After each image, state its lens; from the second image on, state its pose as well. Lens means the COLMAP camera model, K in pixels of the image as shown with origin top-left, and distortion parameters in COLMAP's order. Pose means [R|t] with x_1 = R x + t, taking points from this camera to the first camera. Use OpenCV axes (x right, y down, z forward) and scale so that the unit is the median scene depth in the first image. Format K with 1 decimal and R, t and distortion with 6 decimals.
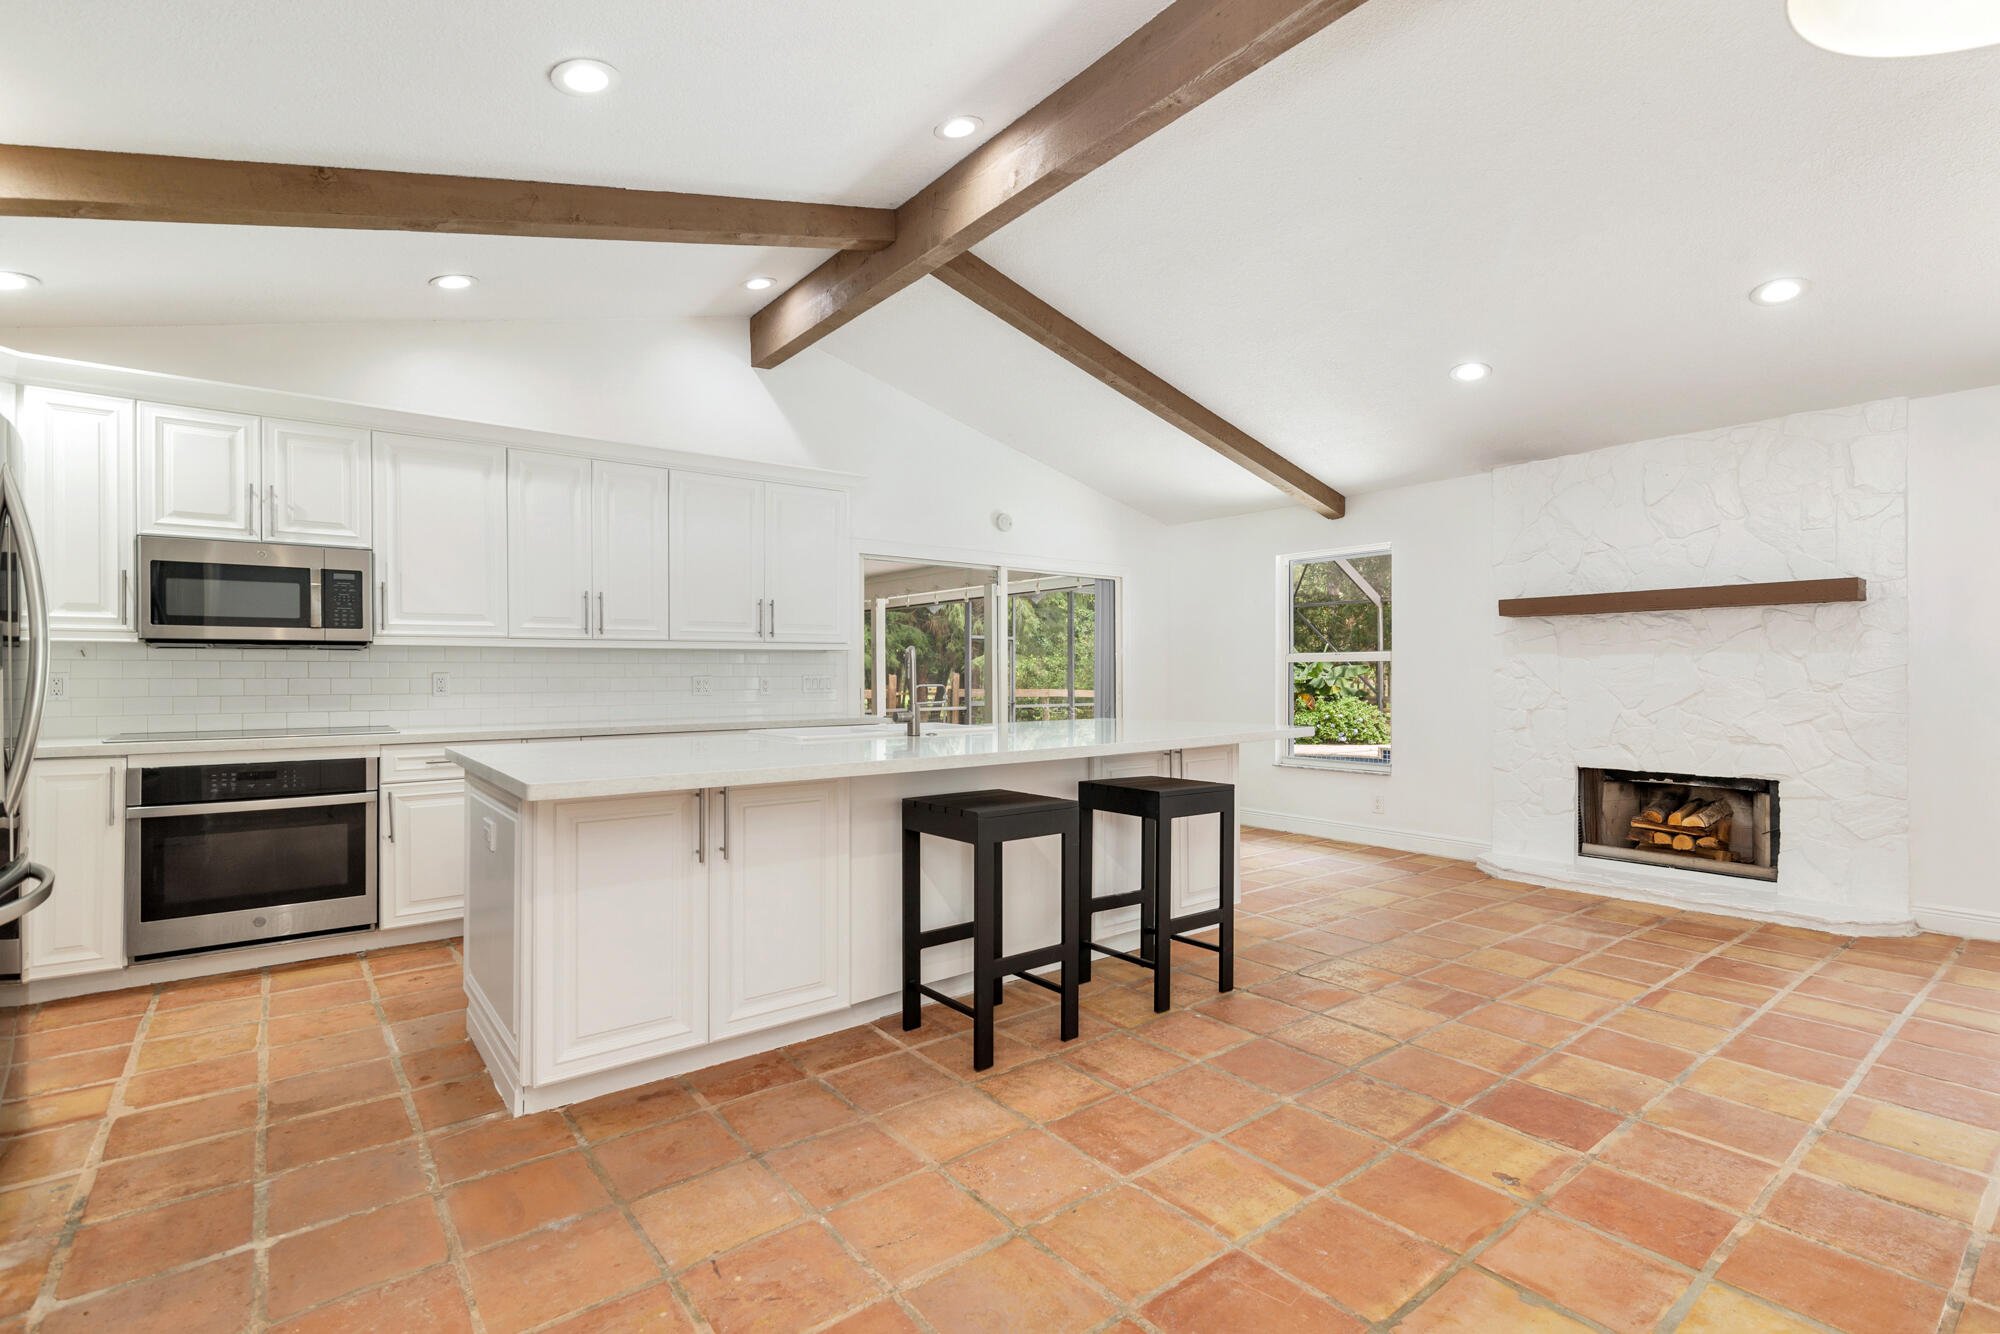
lens RADIAL K [[917.1, 0, 1017.9], [0, 917.1, 672.2], [0, 0, 1]] dist [0.001981, -0.000683]
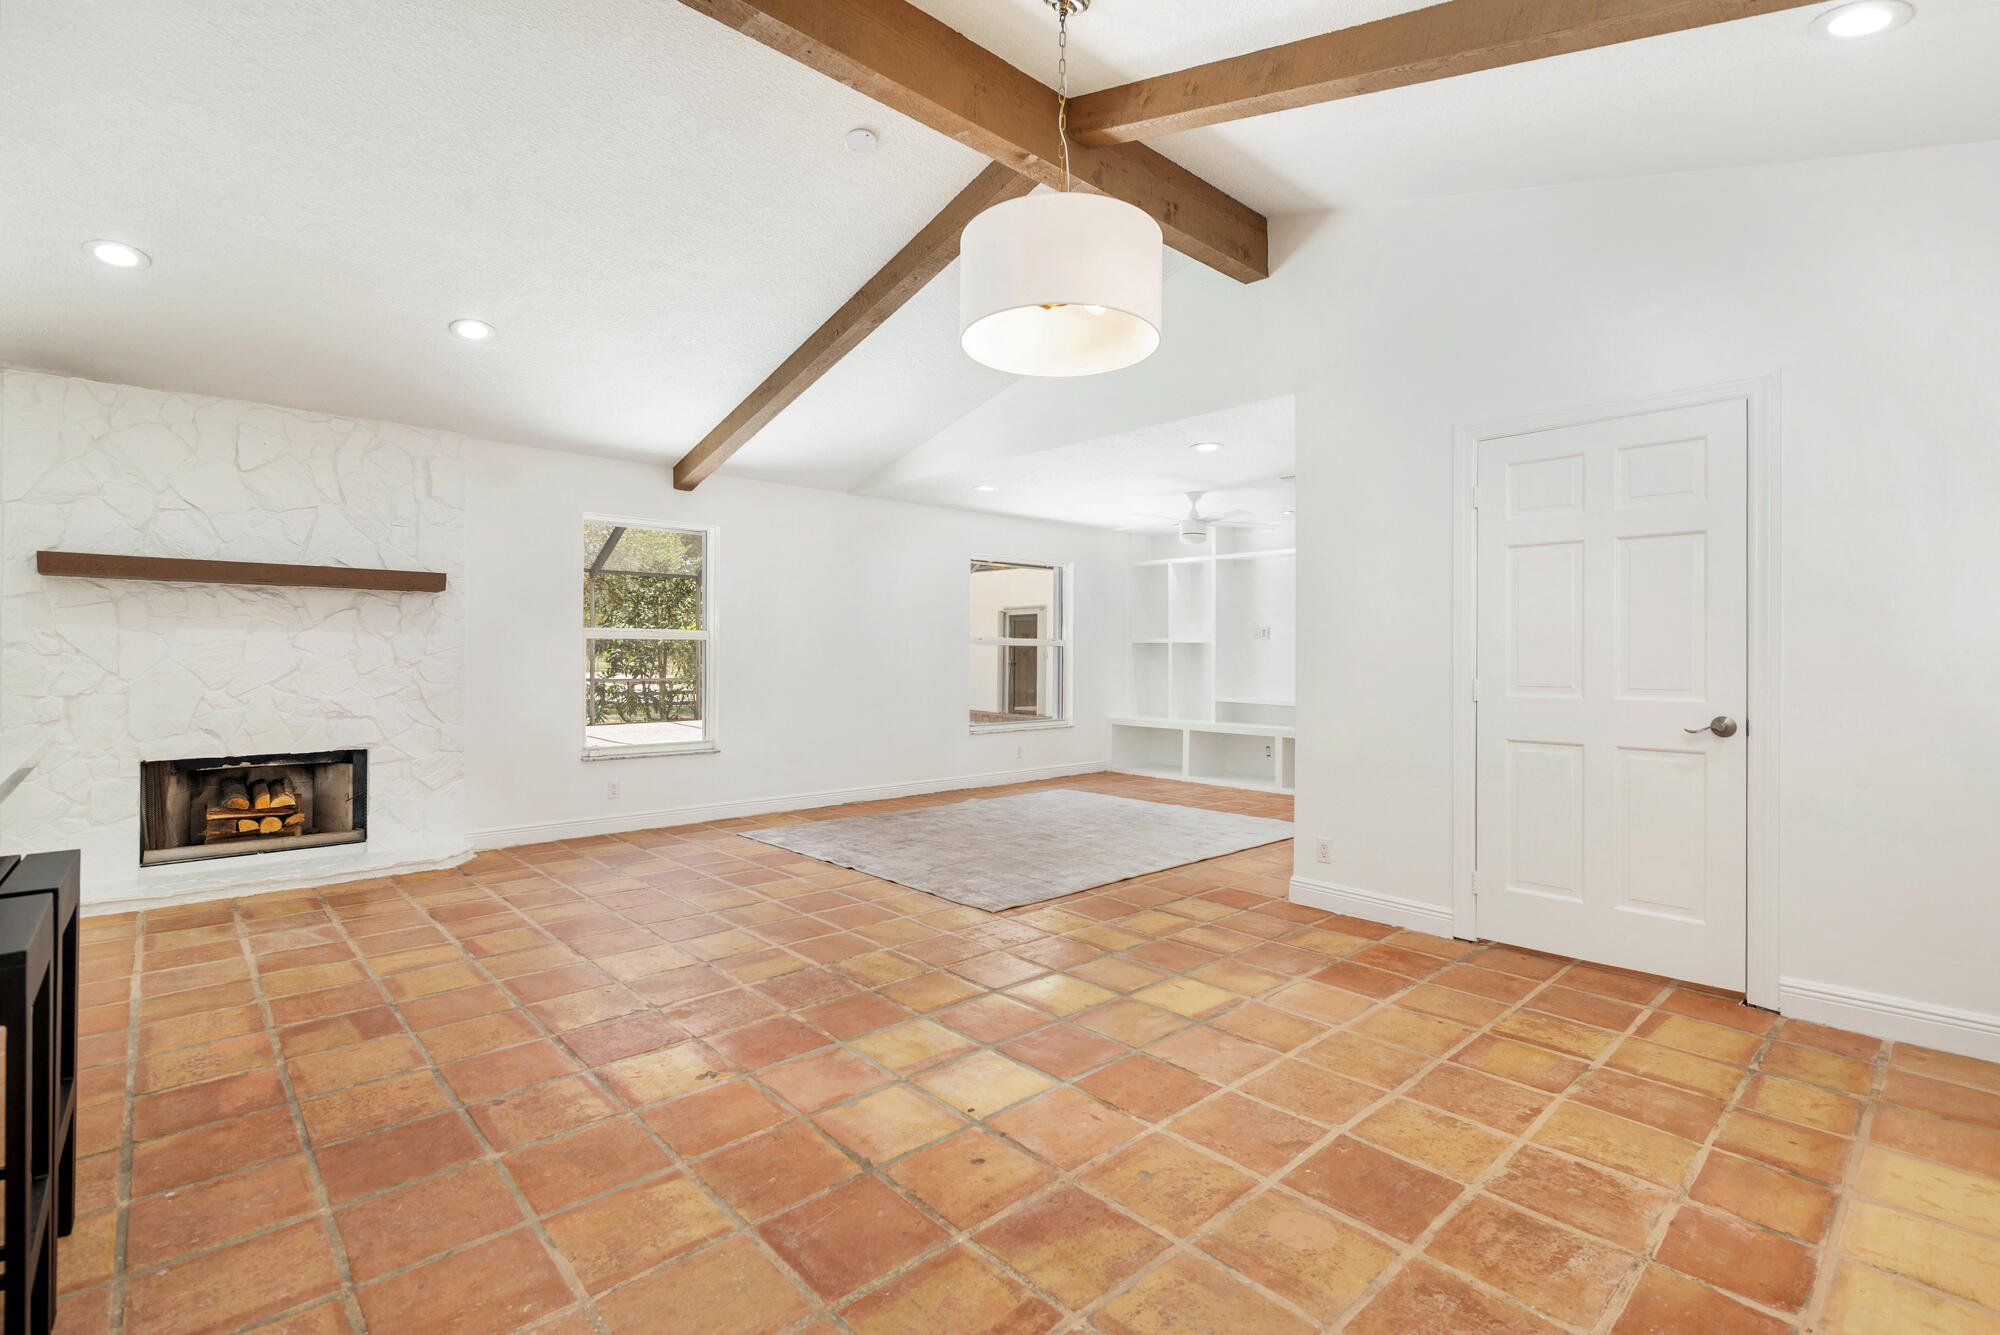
lens RADIAL K [[917.1, 0, 985.7], [0, 917.1, 660.6], [0, 0, 1]] dist [0.001981, -0.000683]
pose [[-0.054945, -0.005229, 0.998476, -0.417570], [-0.007812, 0.999958, 0.004807, 0.001315], [-0.998459, -0.007536, -0.054984, 0.435060]]
